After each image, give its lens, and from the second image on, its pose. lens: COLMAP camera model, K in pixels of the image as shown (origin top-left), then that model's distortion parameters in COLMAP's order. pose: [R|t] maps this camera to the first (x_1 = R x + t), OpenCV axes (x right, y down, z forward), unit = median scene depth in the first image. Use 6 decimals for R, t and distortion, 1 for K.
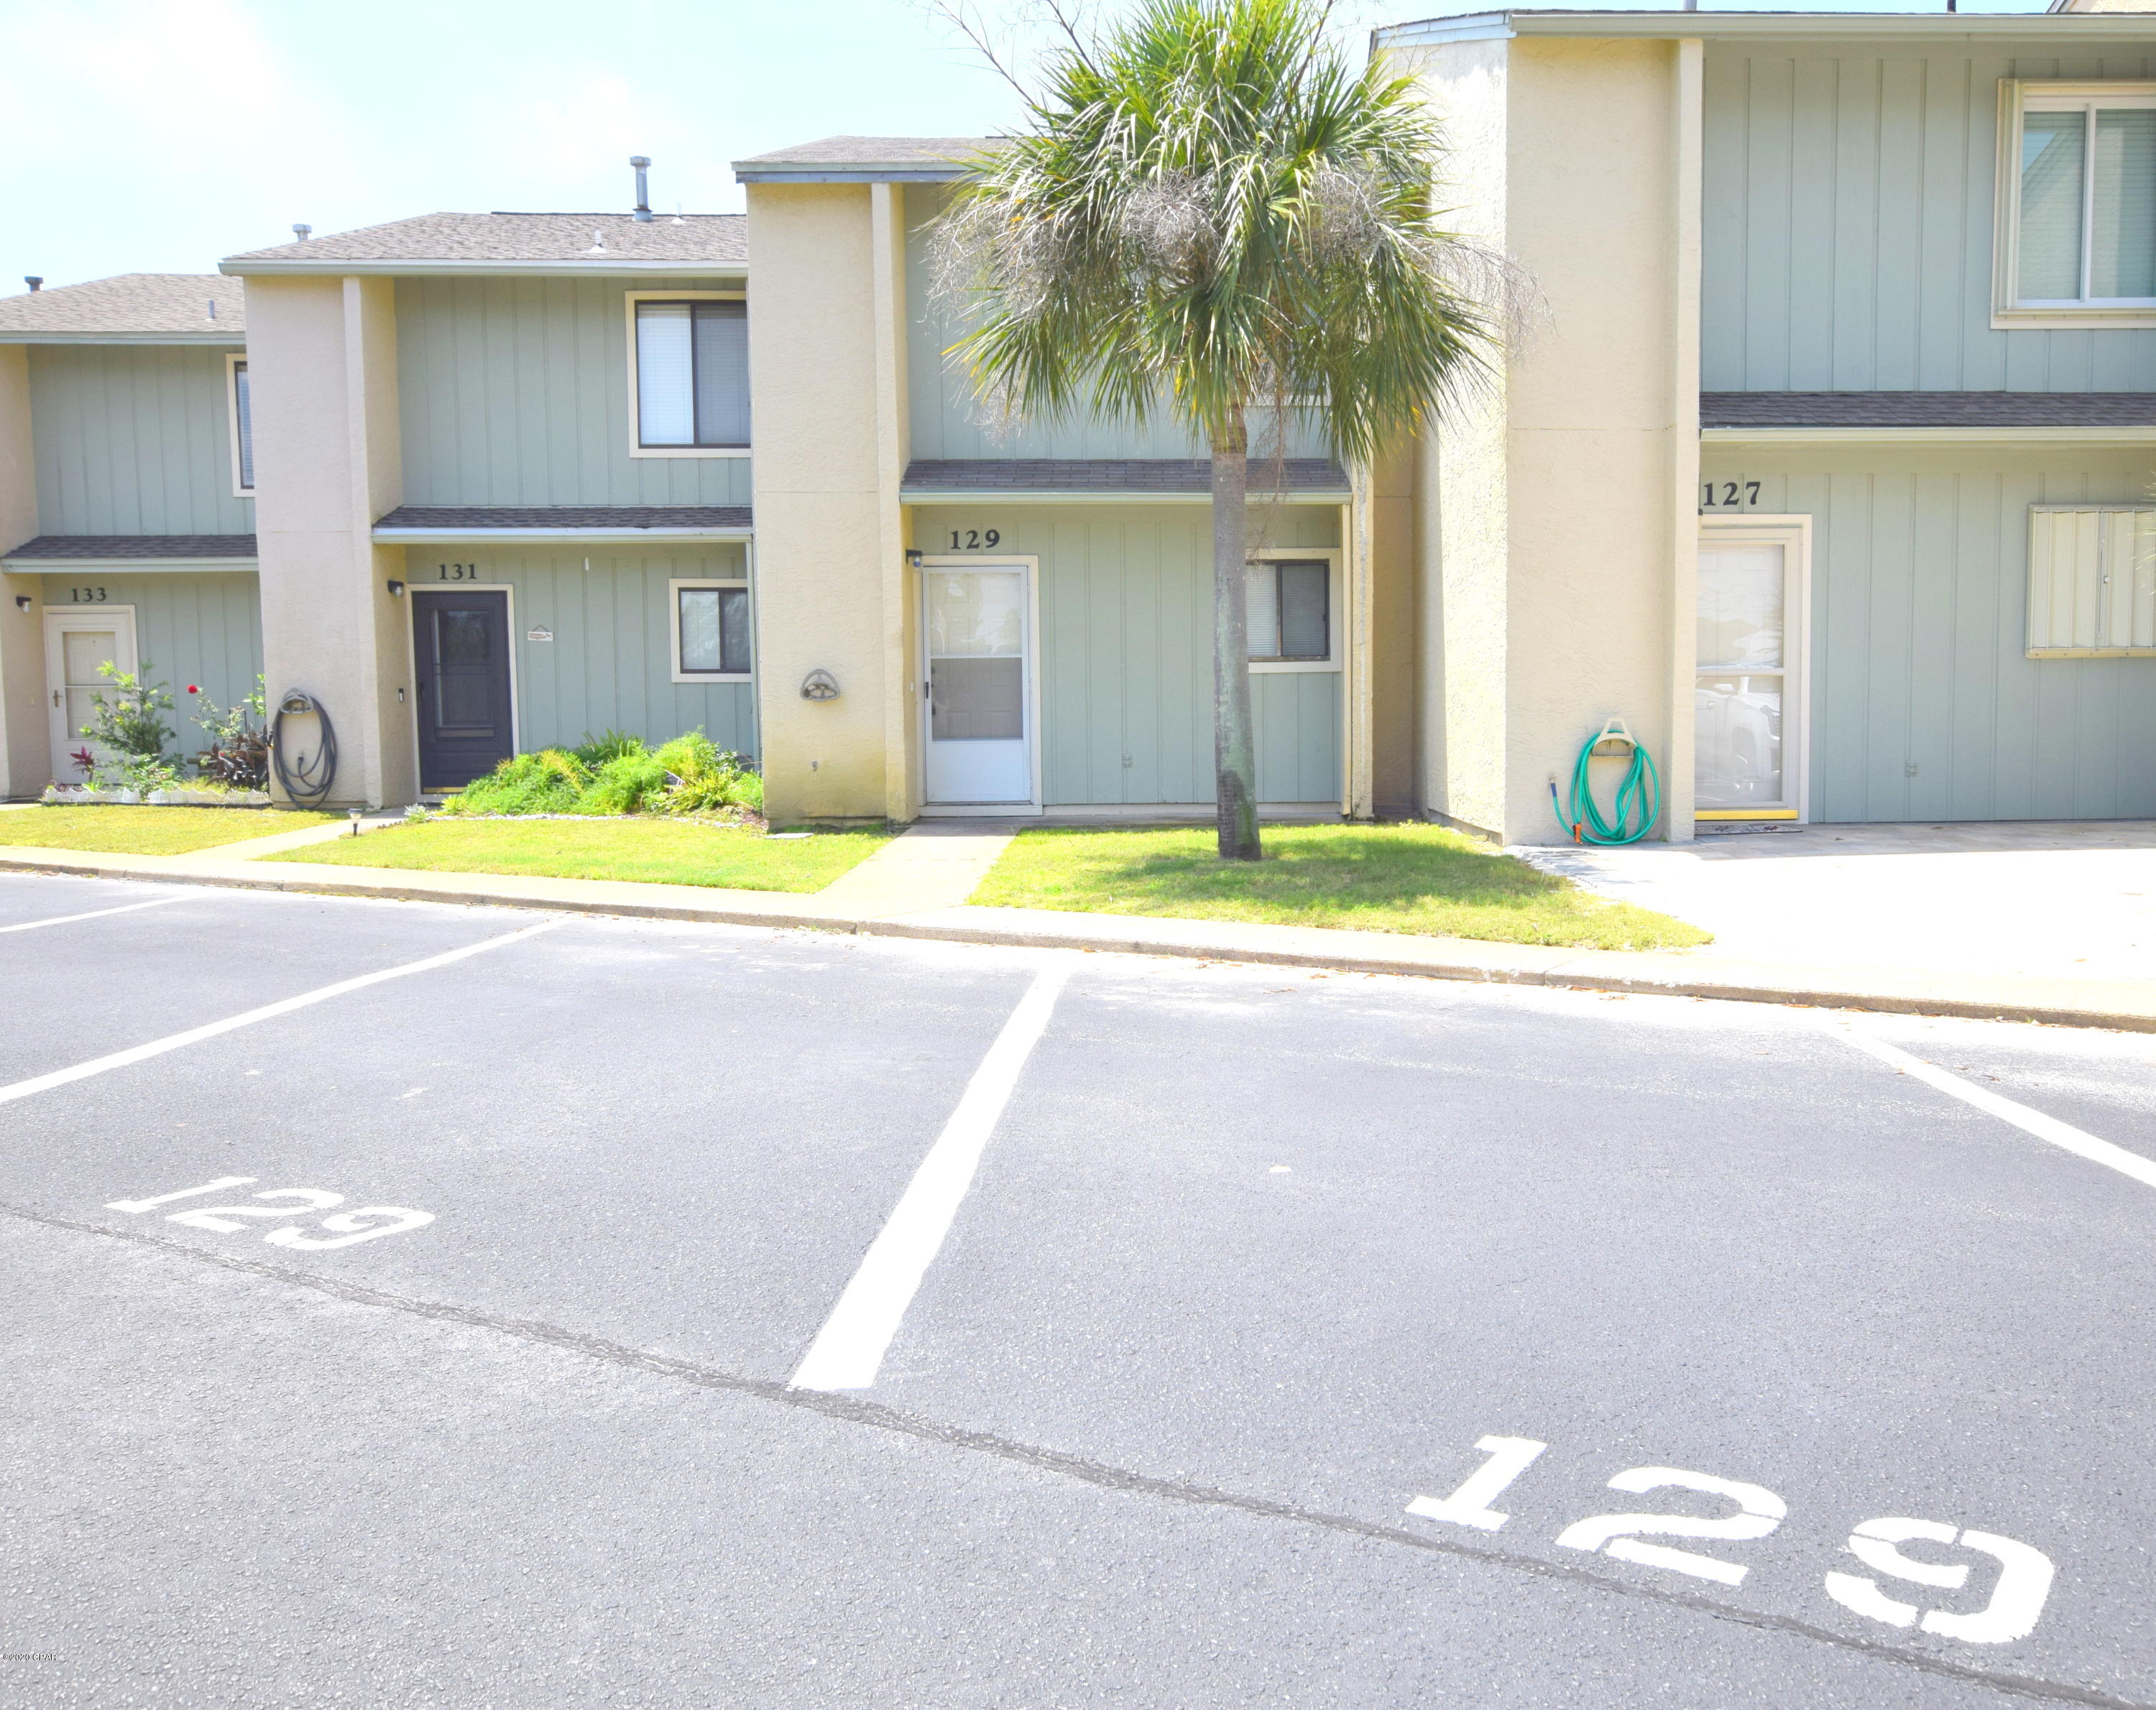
lens RADIAL K [[2108.9, 0, 1081.3], [0, 2108.9, 856.5], [0, 0, 1]] dist [-0.018151, 0.000000]
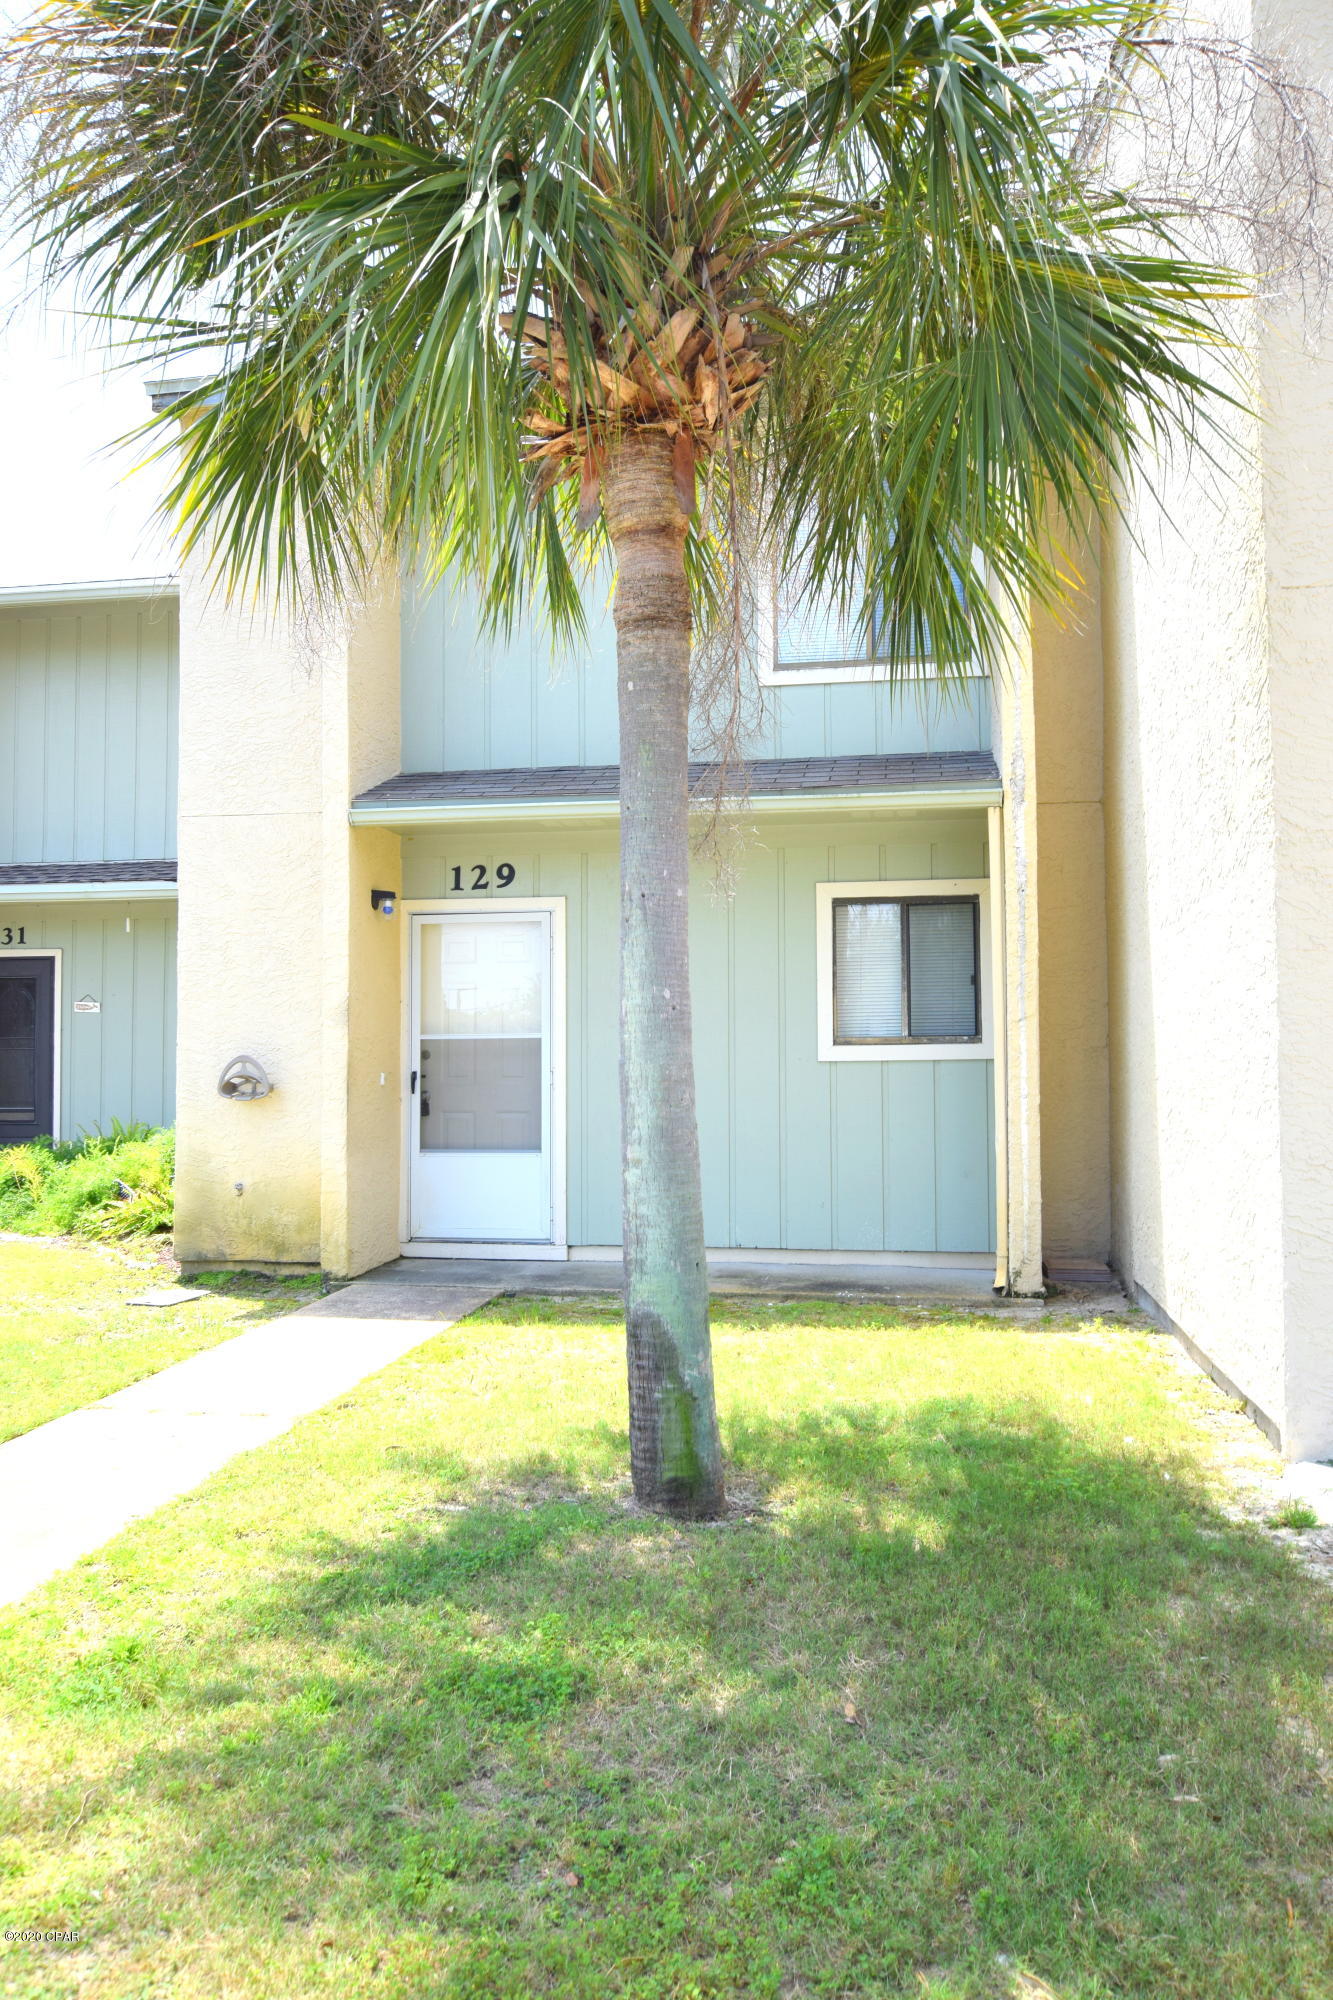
lens RADIAL K [[1364.9, 0, 660.7], [0, 1364.9, 1000.6], [0, 0, 1]] dist [-0.022204, 0.000540]
pose [[0.980569, -0.004418, -0.196126, 0.105337], [-0.015424, 0.994915, -0.099529, -0.062841], [0.195569, 0.100620, 0.975514, 0.566444]]
